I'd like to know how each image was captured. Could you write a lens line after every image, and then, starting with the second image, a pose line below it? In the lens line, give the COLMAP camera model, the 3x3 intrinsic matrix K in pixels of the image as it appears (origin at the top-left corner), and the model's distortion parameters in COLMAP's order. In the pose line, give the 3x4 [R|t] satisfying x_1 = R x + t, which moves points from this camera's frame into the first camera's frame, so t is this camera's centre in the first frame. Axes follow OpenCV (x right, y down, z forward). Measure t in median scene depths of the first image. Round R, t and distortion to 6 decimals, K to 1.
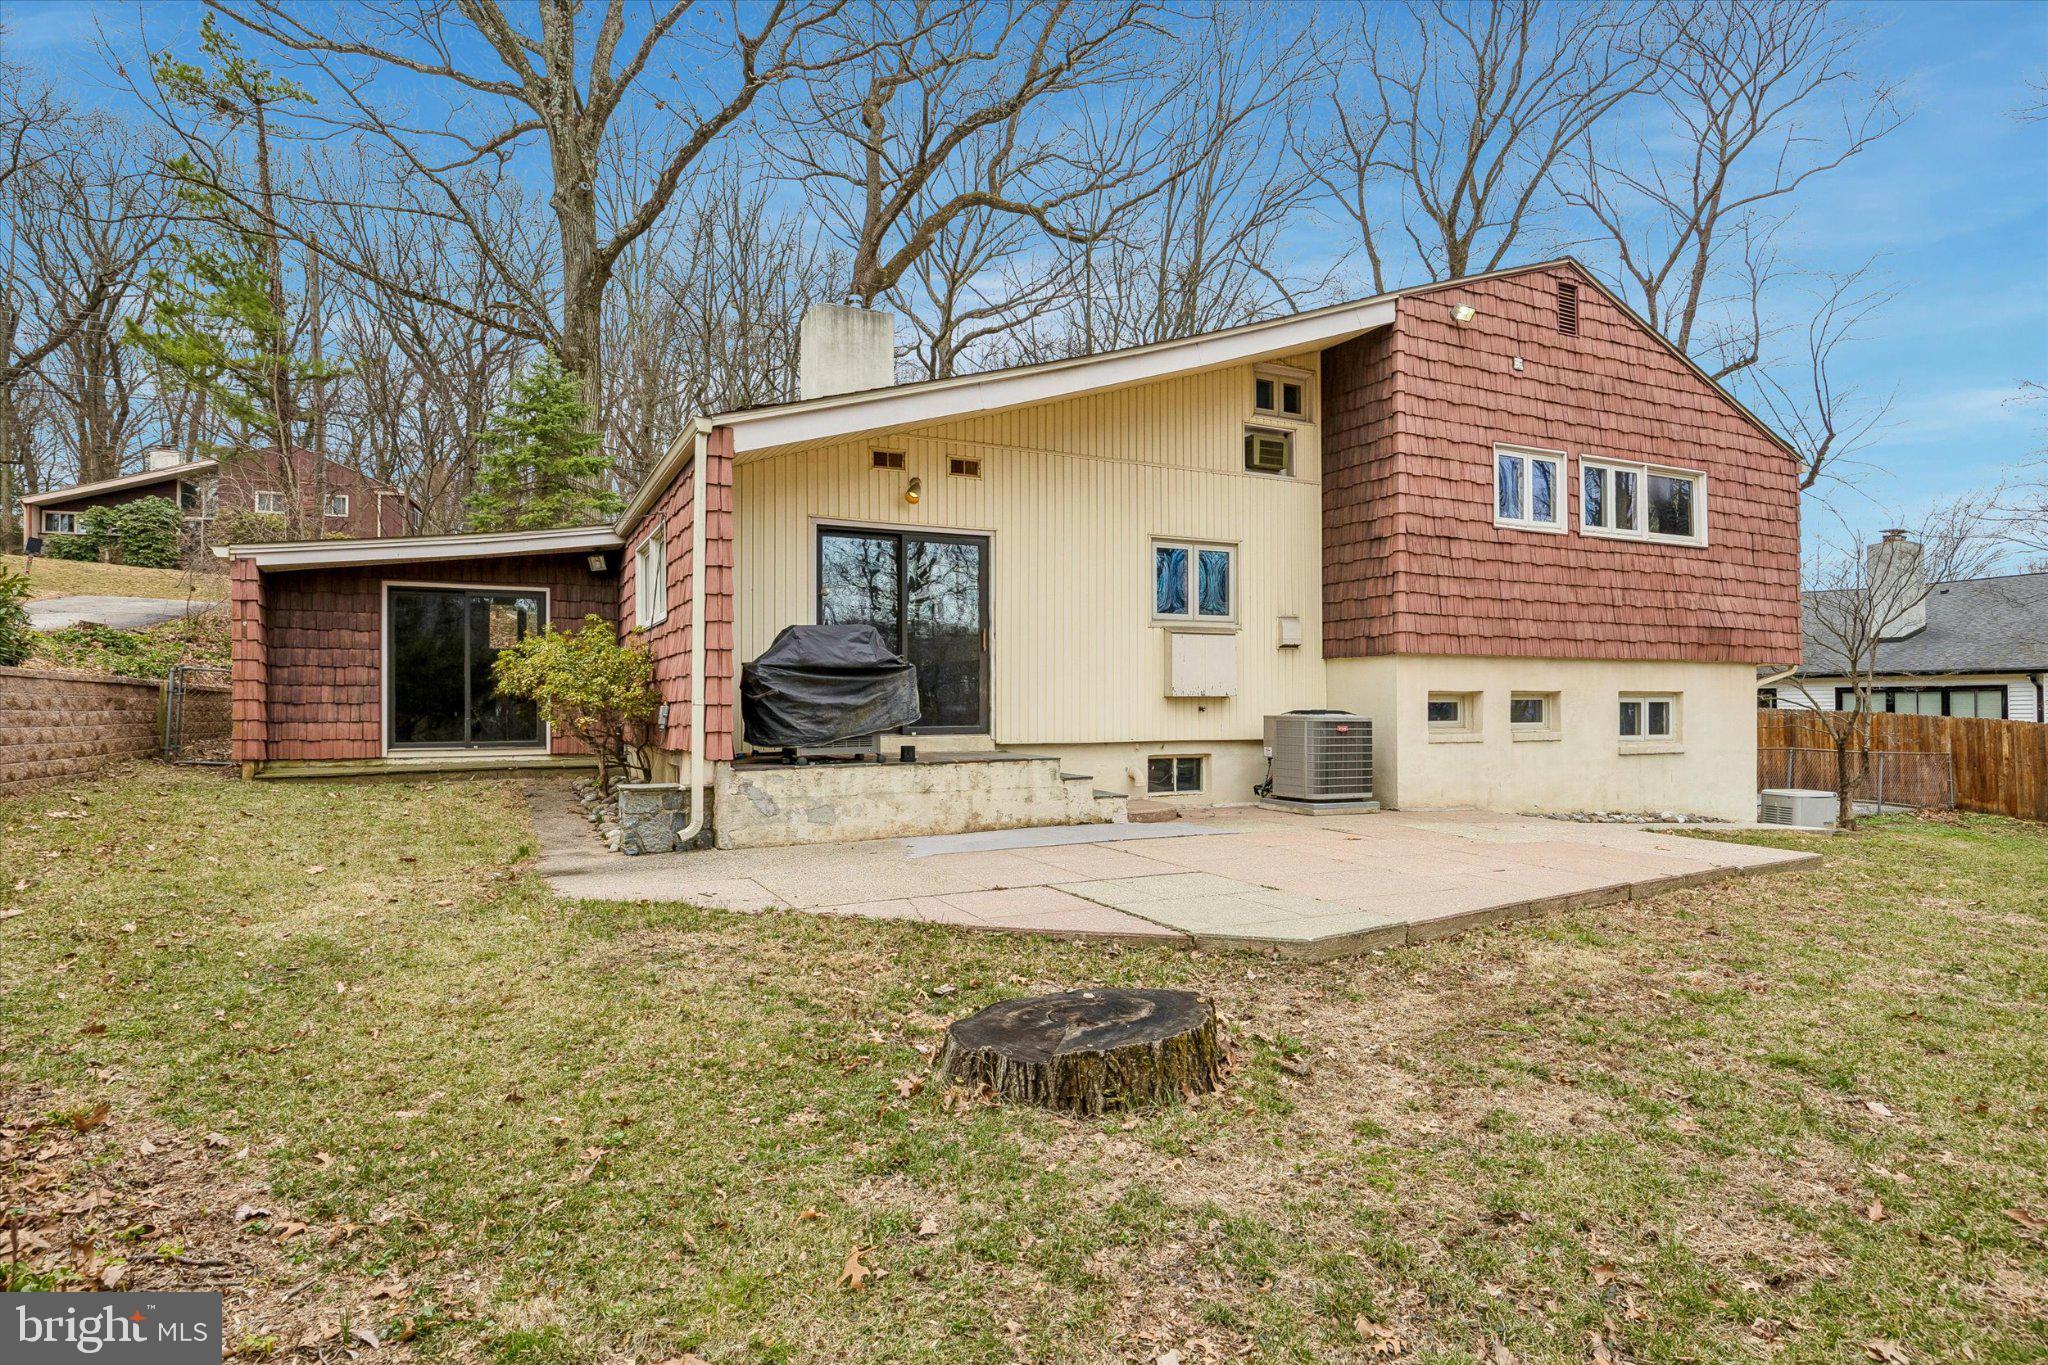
lens RADIAL K [[889.0, 0, 1024.0], [0, 889.0, 664.5], [0, 0, 1]] dist [-0.000172, 0.000086]
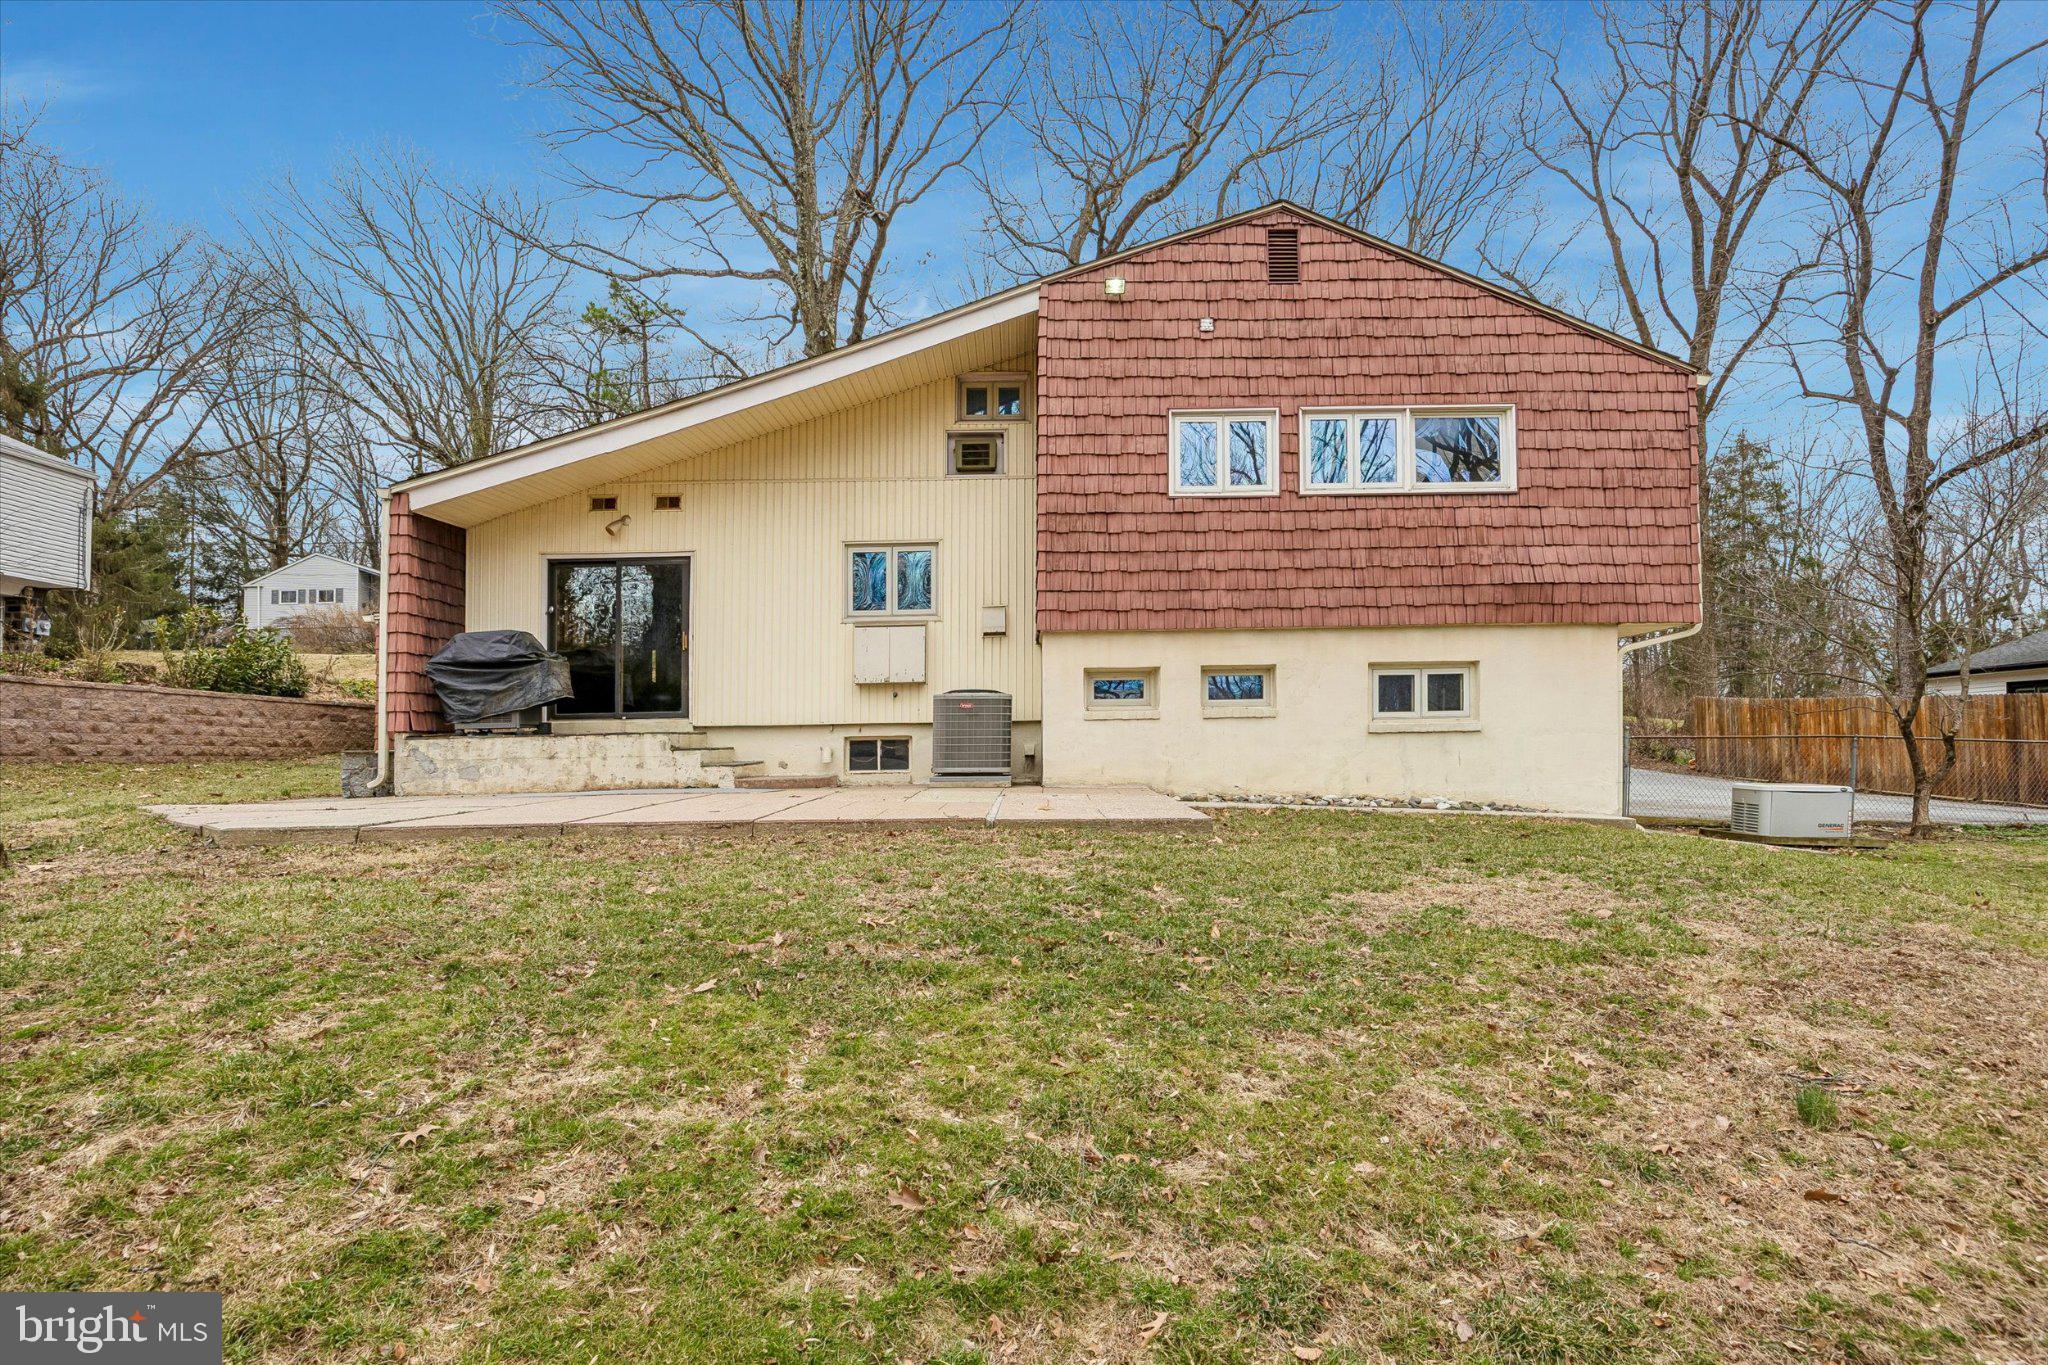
lens RADIAL K [[786.5, 0, 1032.6], [0, 786.5, 691.5], [0, 0, 1]] dist [-0.008880, 0.000151]
pose [[0.931953, -0.037202, -0.360665, 0.694985], [0.033499, 0.999302, -0.016515, 0.066490], [0.361028, 0.003309, 0.932549, 0.149737]]
